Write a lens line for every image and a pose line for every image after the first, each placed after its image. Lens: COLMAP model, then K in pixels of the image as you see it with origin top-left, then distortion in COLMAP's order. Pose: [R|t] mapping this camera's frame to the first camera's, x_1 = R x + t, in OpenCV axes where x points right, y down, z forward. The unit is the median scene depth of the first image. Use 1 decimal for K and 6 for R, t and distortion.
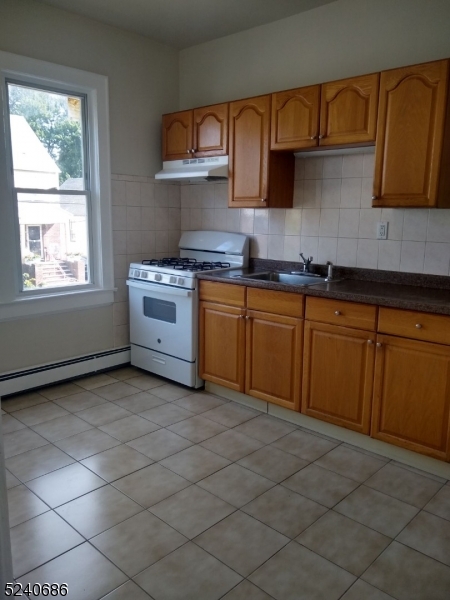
lens RADIAL K [[474.3, 0, 225.0], [0, 474.3, 300.0], [0, 0, 1]] dist [-0.004701, -0.001787]
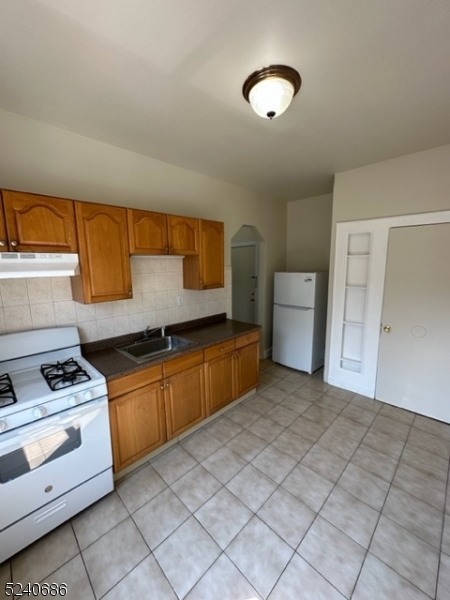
lens RADIAL K [[240.8, 0, 225.0], [0, 240.8, 300.0], [0, 0, 1]] dist [-0.001004, 0.000123]
pose [[0.037187, -0.174355, 0.983980, -0.616305], [0.190850, 0.967776, 0.164271, -0.295168], [-0.980915, 0.181684, 0.069264, 0.853952]]
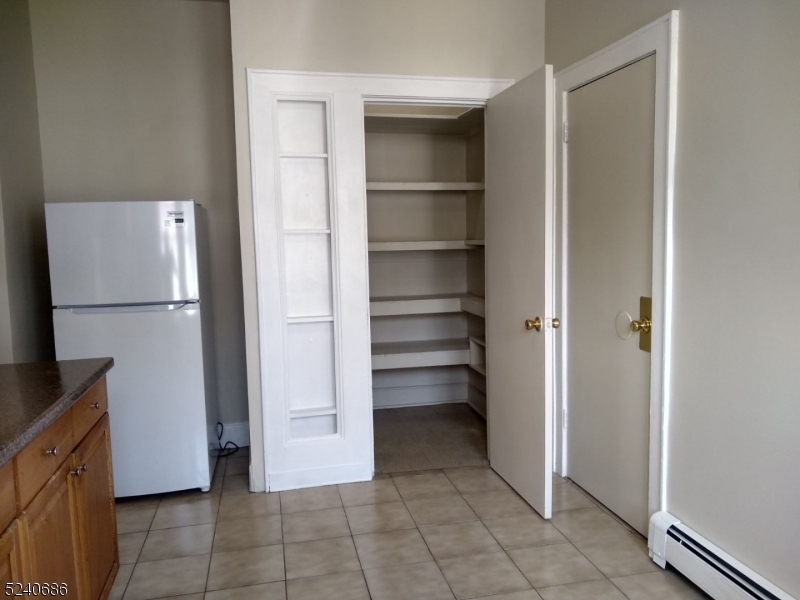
lens RADIAL K [[636.6, 0, 400.0], [0, 636.6, 300.0], [0, 0, 1]] dist [0.000280, 0.008519]
pose [[-0.823537, -0.052835, 0.564797, -0.353561], [0.110300, 0.961735, 0.250797, -0.216049], [-0.556436, 0.268838, -0.786197, 1.205009]]
